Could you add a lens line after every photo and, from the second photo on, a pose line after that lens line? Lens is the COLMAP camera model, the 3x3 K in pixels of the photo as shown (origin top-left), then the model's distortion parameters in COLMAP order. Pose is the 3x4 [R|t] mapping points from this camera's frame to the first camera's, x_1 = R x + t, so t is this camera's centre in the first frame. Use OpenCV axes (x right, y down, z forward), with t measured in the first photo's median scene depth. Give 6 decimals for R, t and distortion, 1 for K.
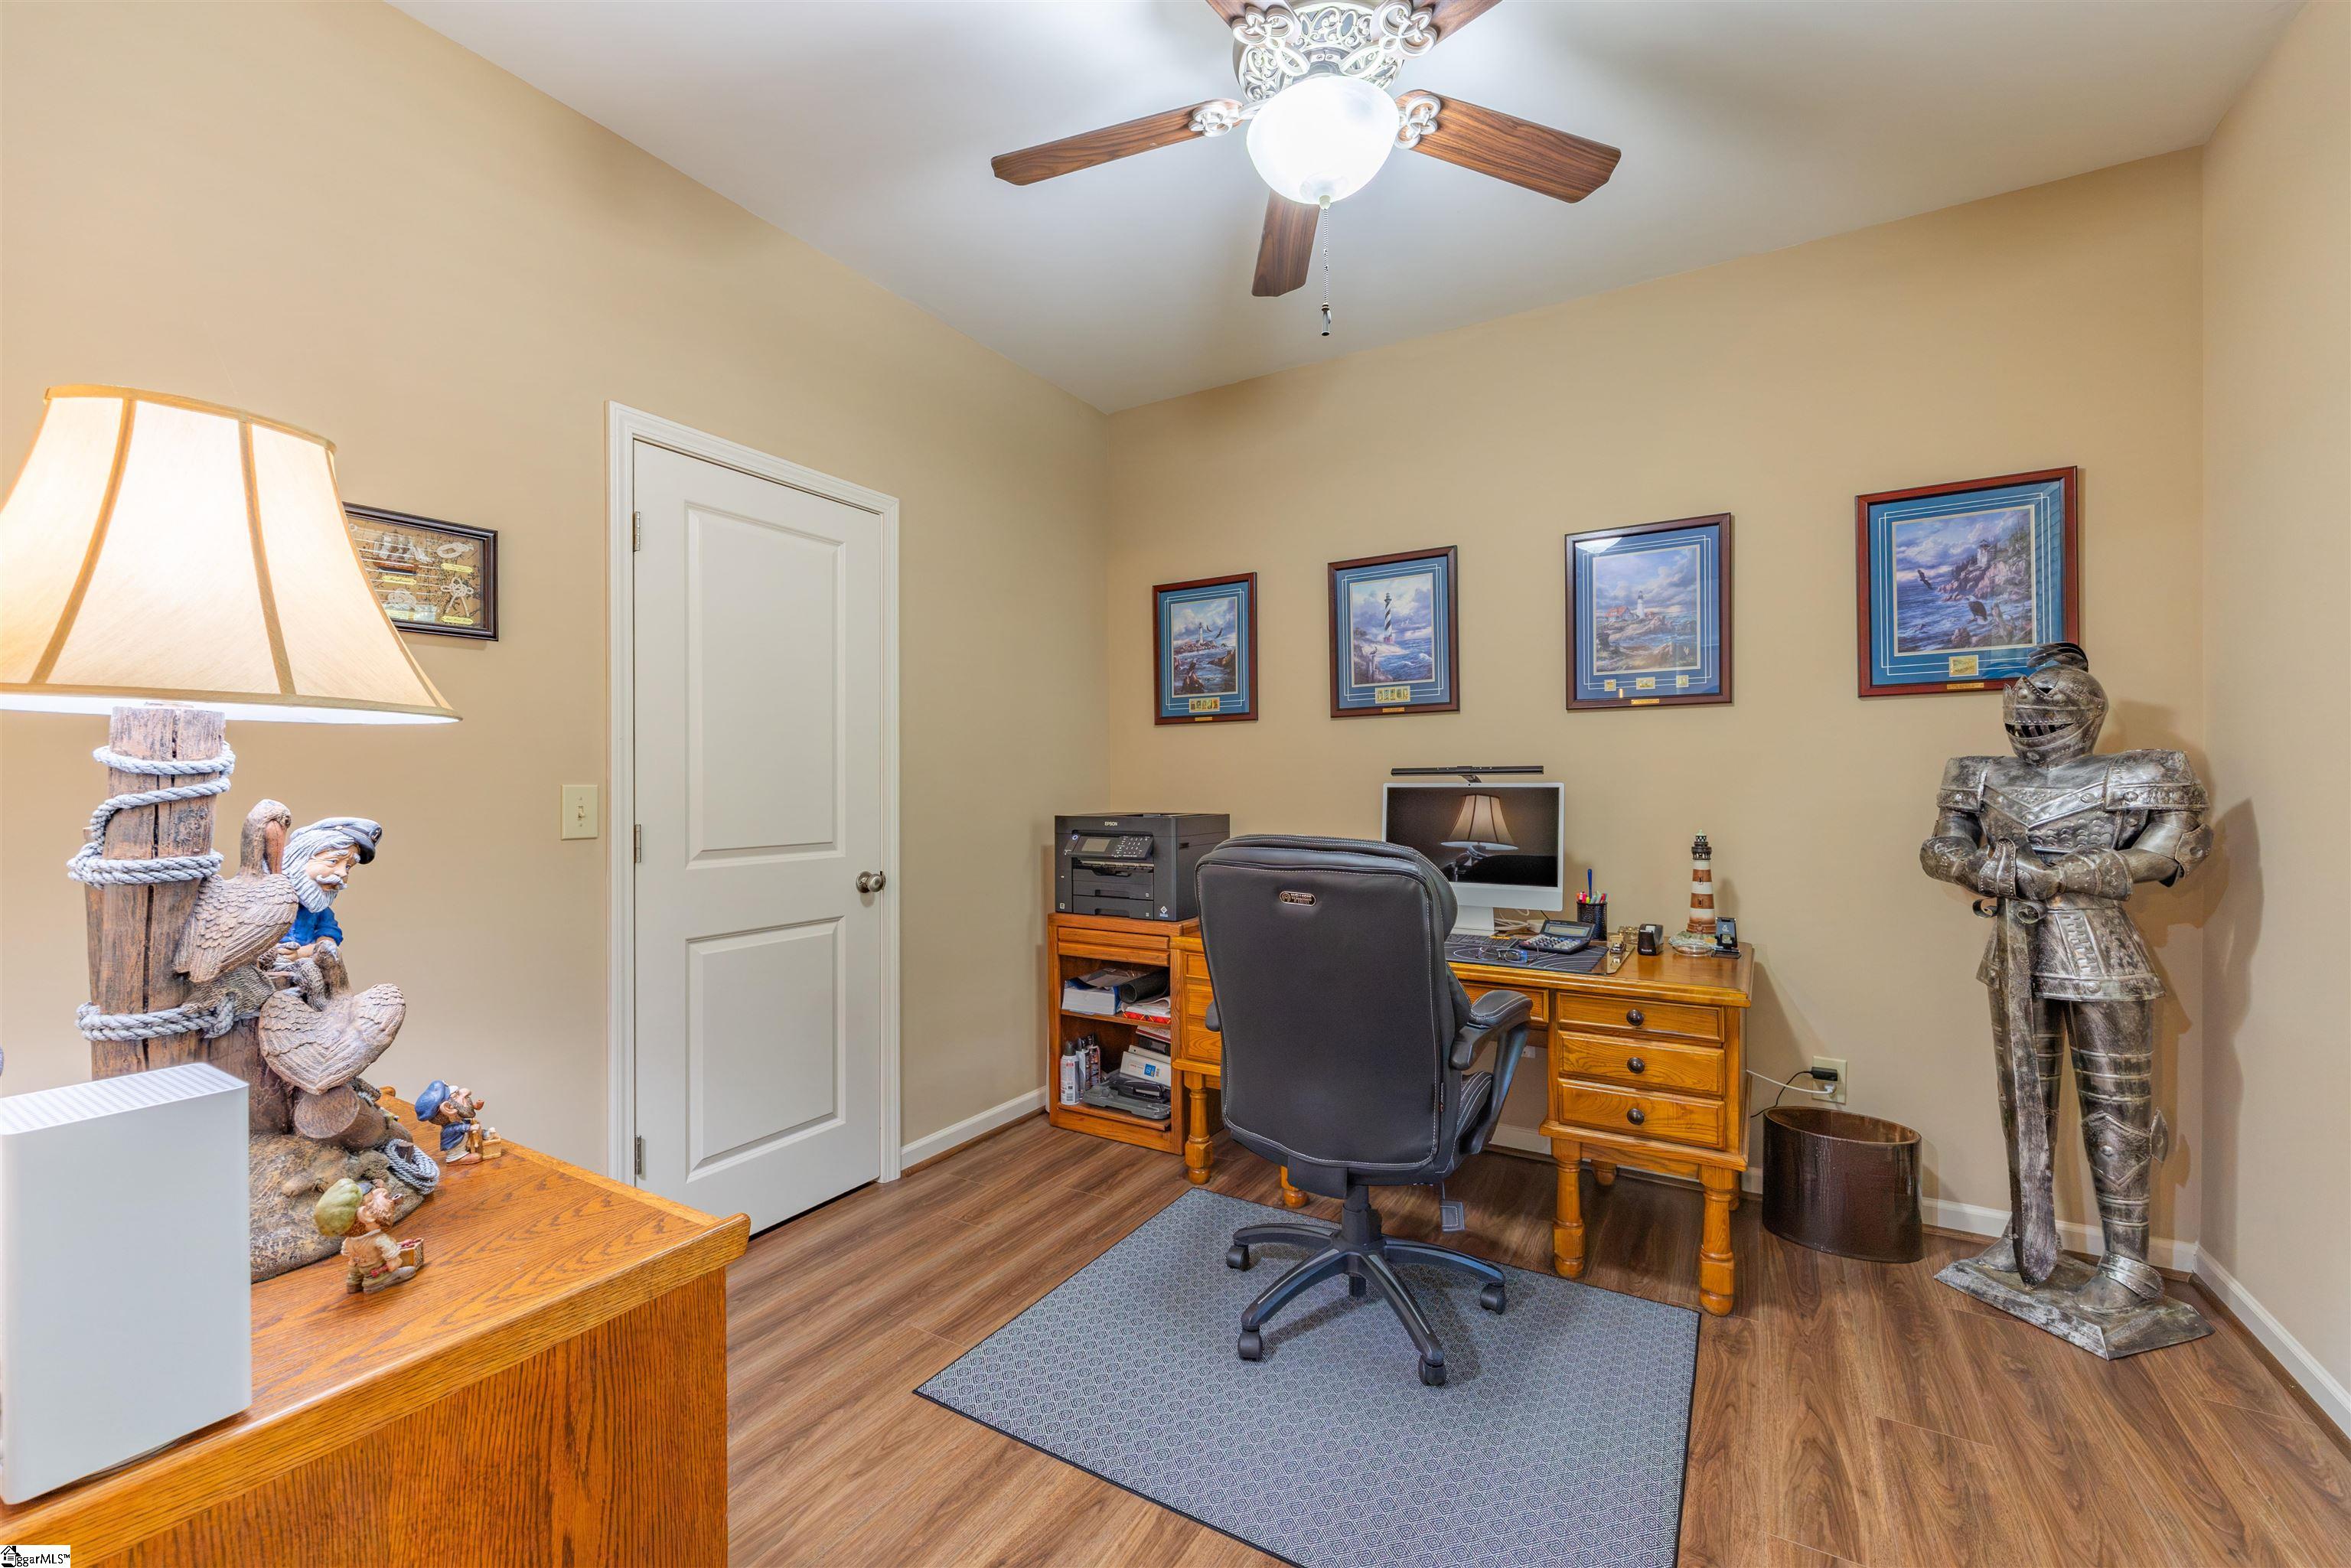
lens RADIAL K [[962.2, 0, 1186.0], [0, 962.2, 781.3], [0, 0, 1]] dist [0.002377, 0.000915]
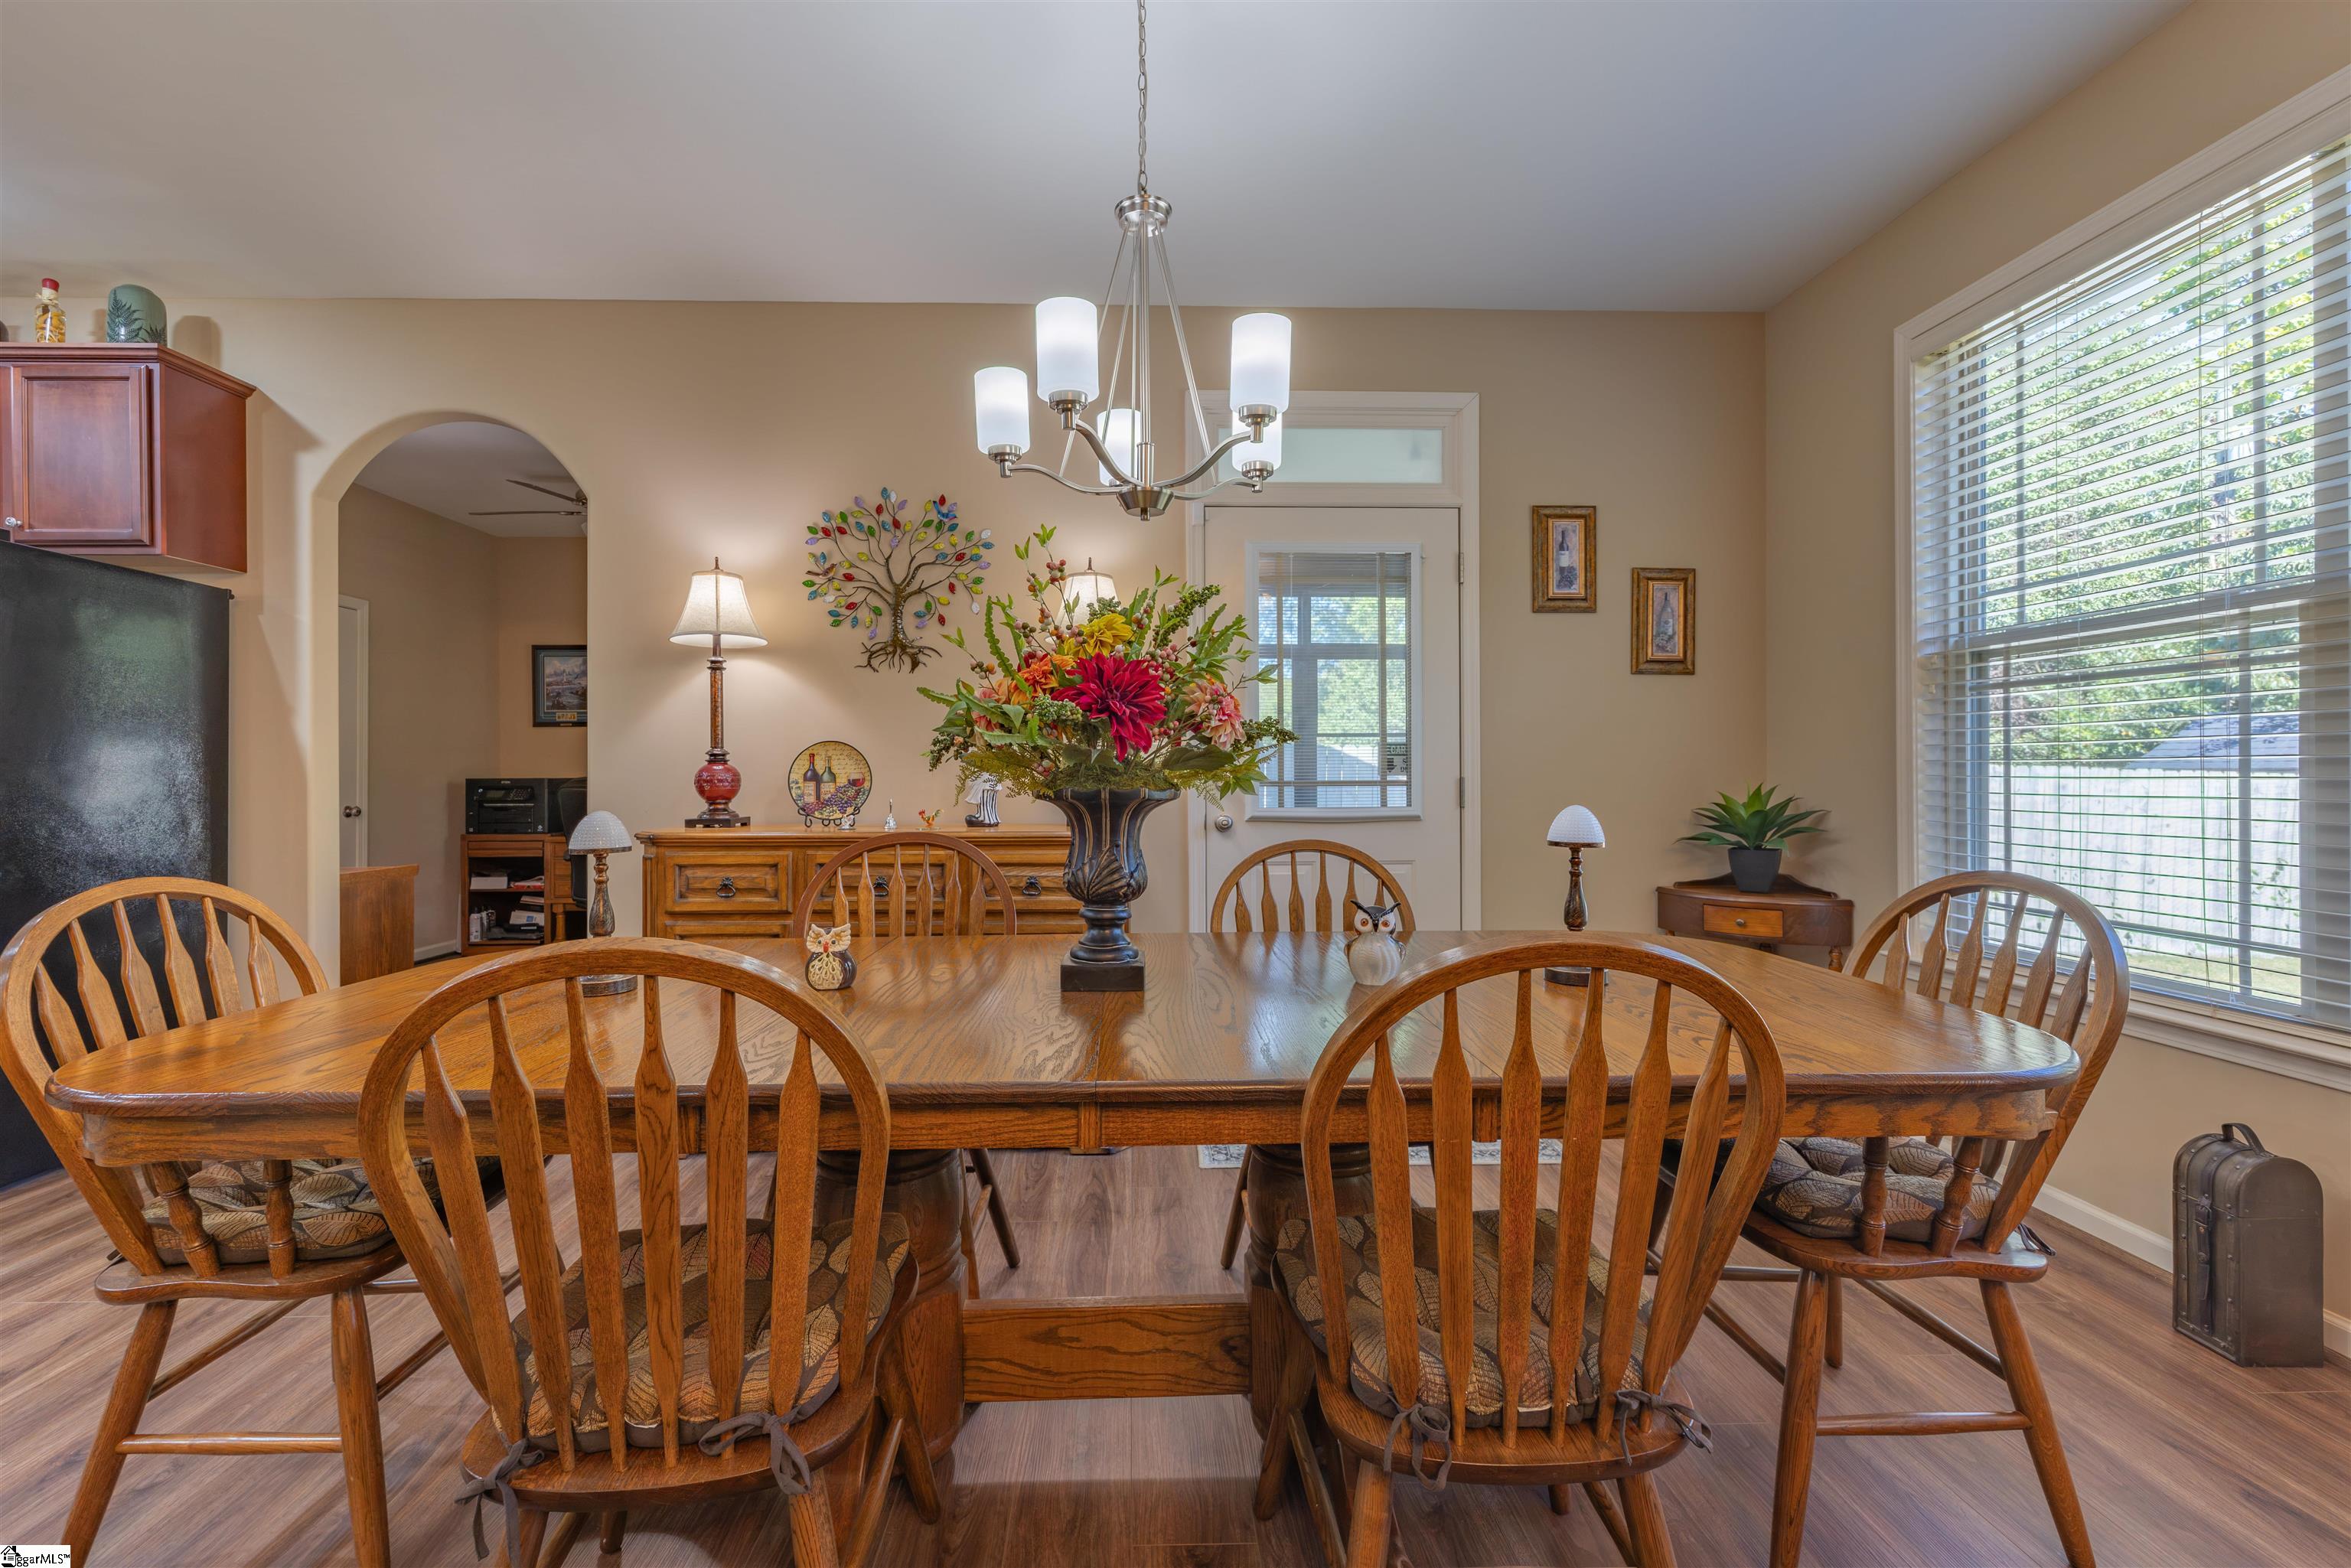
lens RADIAL K [[962.2, 0, 1155.2], [0, 962.2, 765.2], [0, 0, 1]] dist [0.002377, 0.000915]
pose [[0.847484, 0.002935, 0.530813, -0.003530], [0.001552, 0.999967, -0.008008, 0.027321], [-0.530818, 0.007611, 0.847451, -1.163836]]
